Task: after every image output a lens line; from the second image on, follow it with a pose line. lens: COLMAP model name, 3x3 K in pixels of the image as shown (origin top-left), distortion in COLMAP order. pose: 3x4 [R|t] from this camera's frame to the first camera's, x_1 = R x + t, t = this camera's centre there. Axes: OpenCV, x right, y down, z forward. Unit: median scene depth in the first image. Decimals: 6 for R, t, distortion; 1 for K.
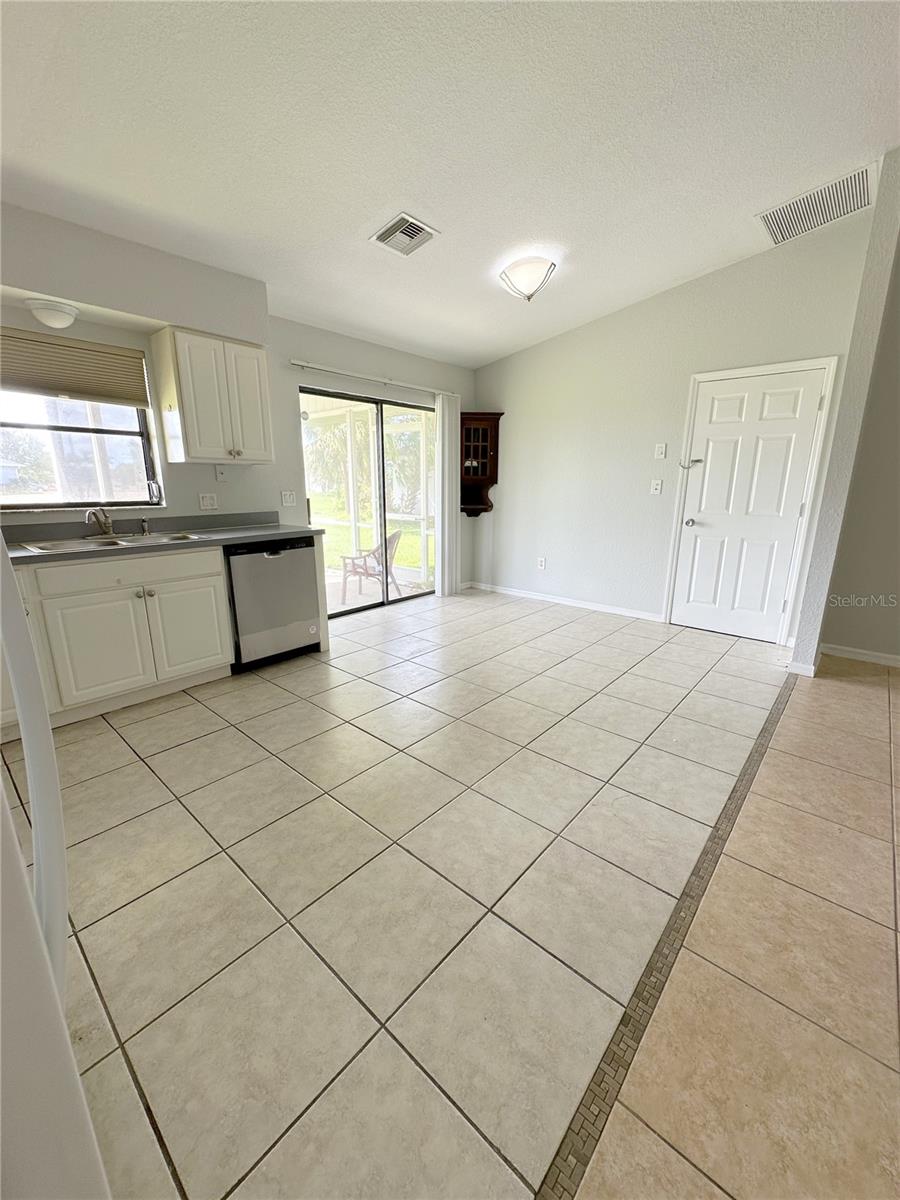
lens RADIAL K [[477.9, 0, 450.0], [0, 477.9, 600.0], [0, 0, 1]] dist [-0.002313, -0.000236]
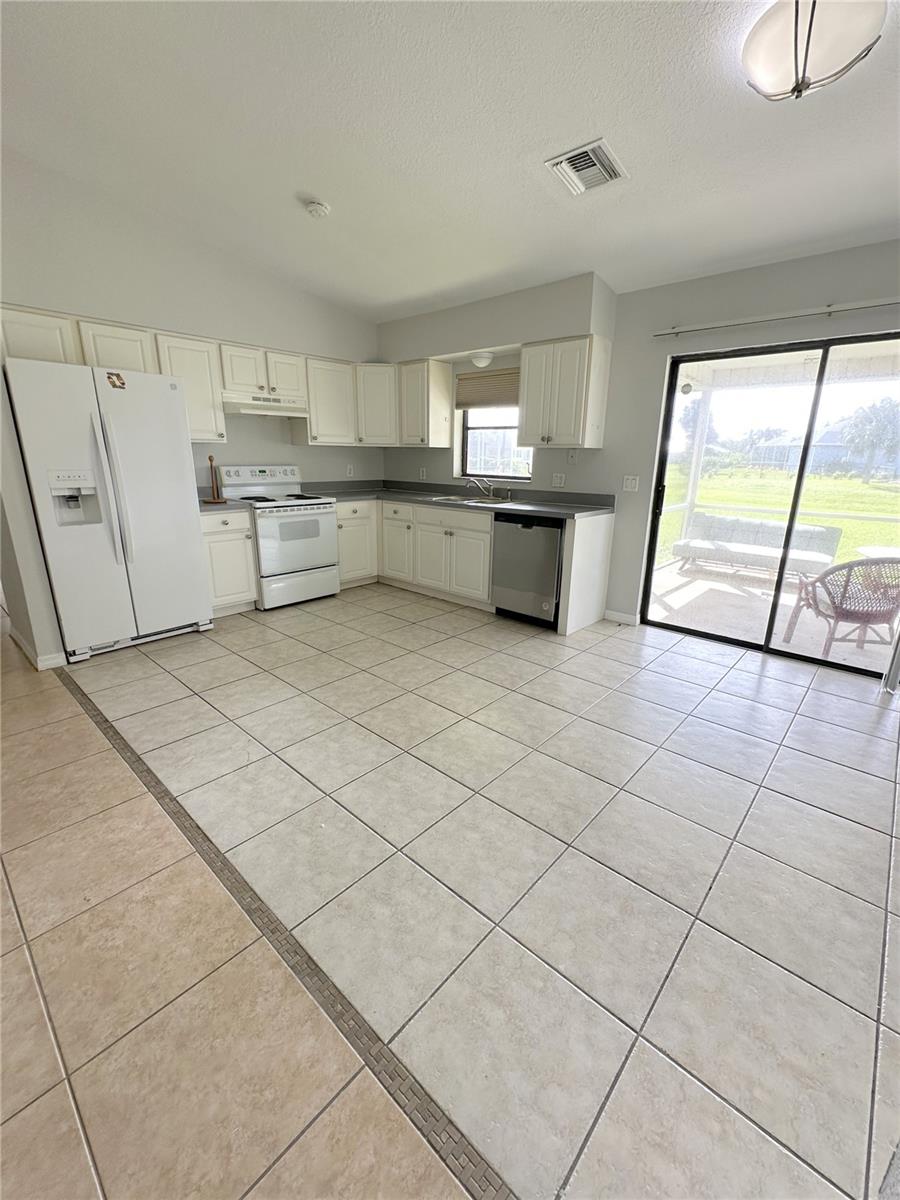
lens RADIAL K [[497.2, 0, 450.0], [0, 497.2, 600.0], [0, 0, 1]] dist [-0.007569, -0.000367]
pose [[-0.012406, 0.275252, -0.961292, 1.271342], [-0.256579, 0.928301, 0.269117, -0.319344], [0.966444, 0.249986, 0.059107, 1.222485]]
